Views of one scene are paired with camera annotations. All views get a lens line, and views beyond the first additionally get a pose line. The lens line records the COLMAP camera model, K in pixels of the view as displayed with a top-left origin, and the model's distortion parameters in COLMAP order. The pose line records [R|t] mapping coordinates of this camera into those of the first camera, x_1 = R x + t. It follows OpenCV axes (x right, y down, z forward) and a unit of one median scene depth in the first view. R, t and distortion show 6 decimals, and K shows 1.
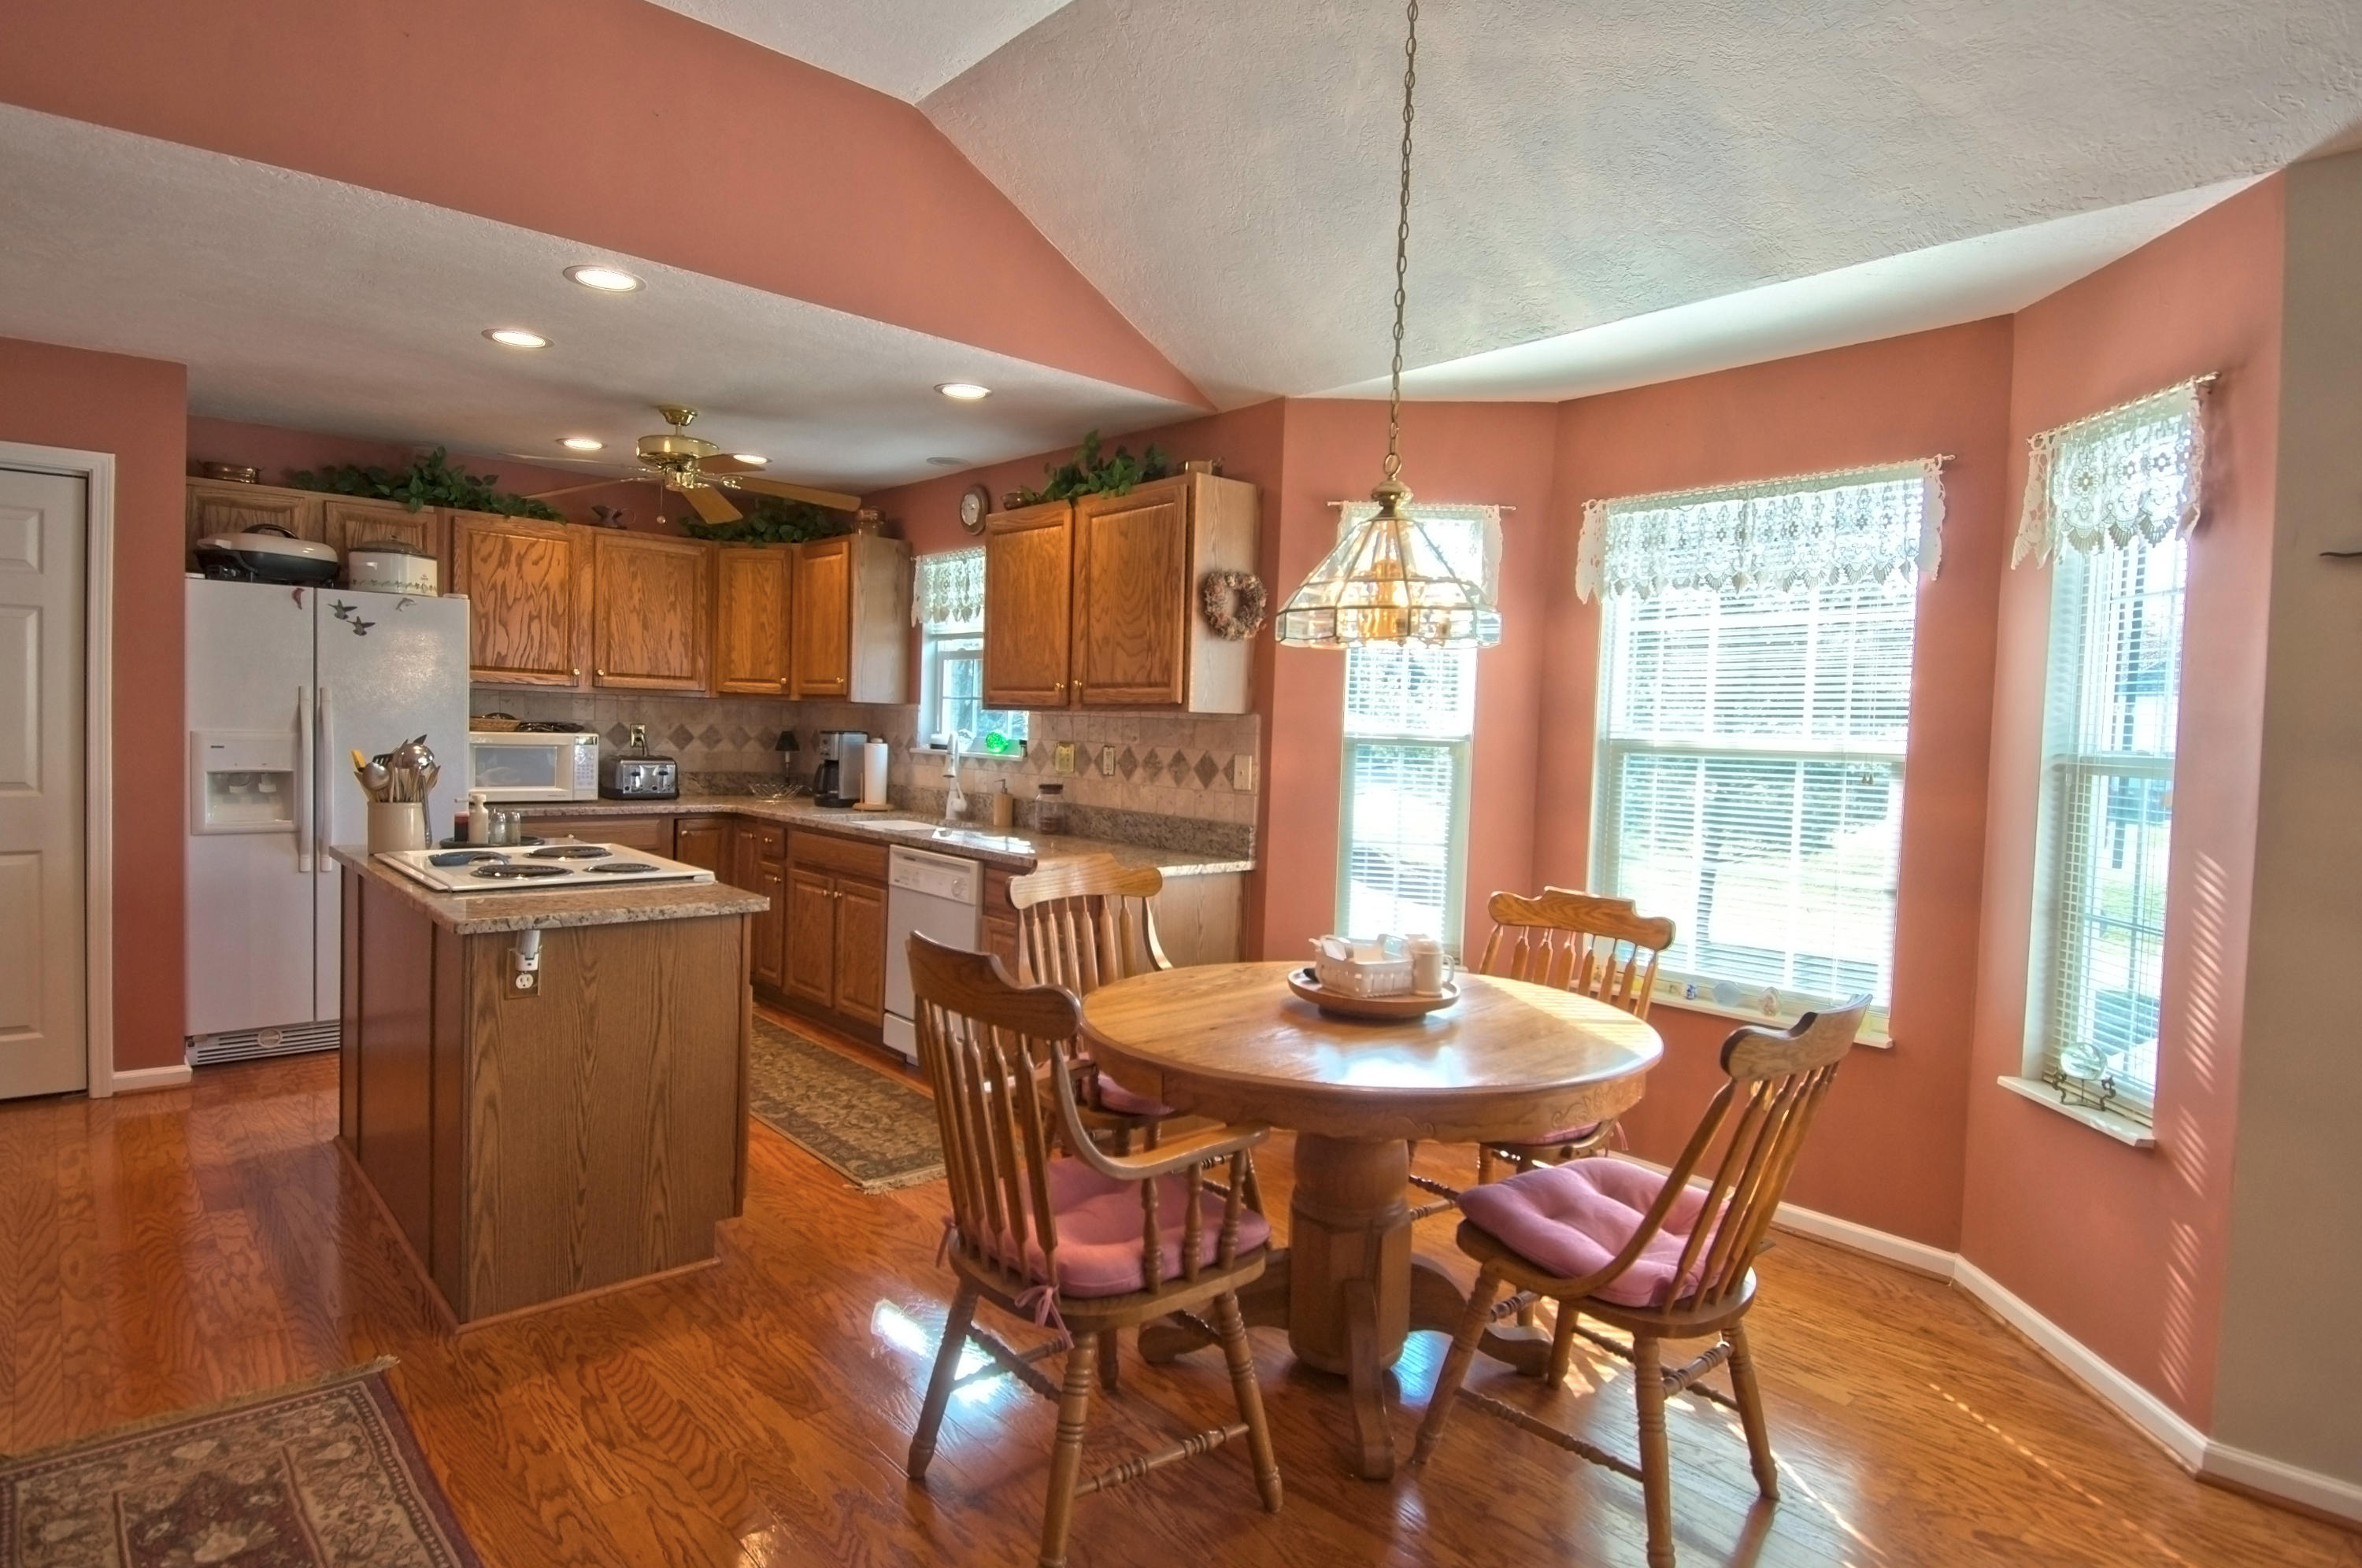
lens RADIAL K [[1305.1, 0, 1221.7], [0, 1305.1, 794.4], [0, 0, 1]] dist [0.038190, -0.053647]
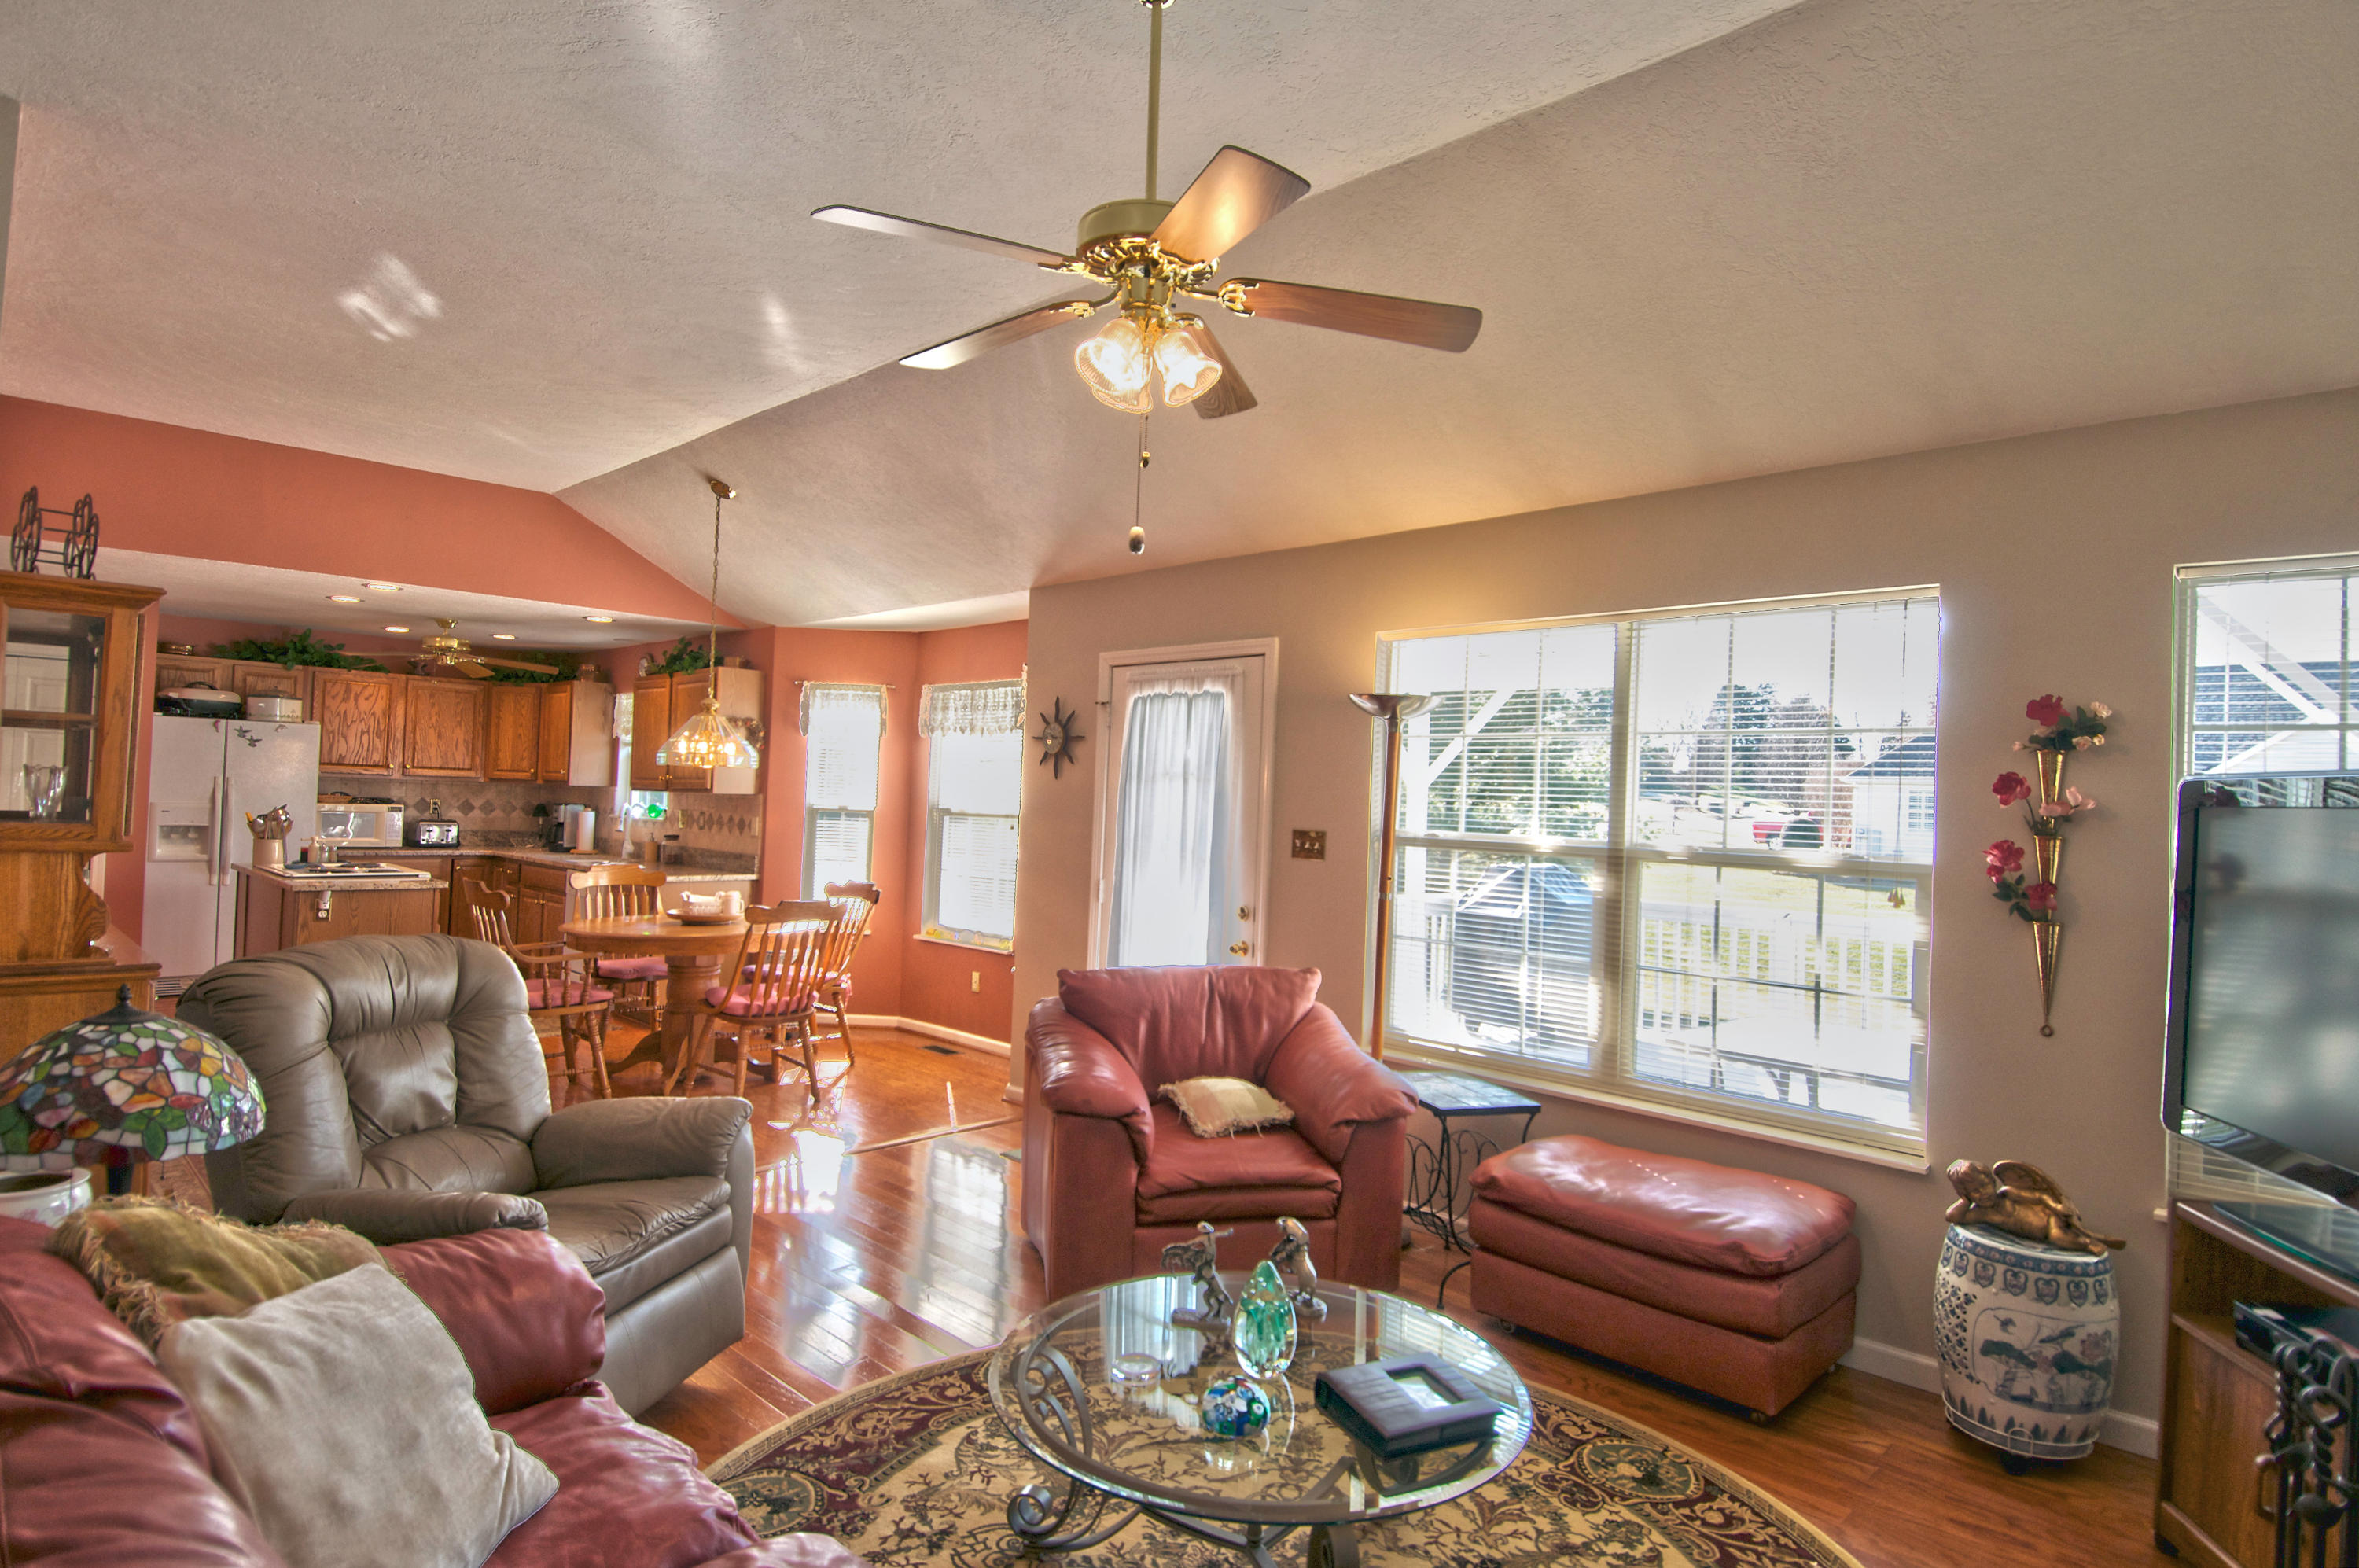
lens RADIAL K [[1245.1, 0, 1179.5], [0, 1245.1, 784.0], [0, 0, 1]] dist [0.035081, -0.046381]
pose [[0.998021, 0.003277, 0.062792, 0.393163], [0.000881, 0.997815, -0.066070, 0.031656], [-0.062871, 0.065995, 0.995837, -0.612176]]
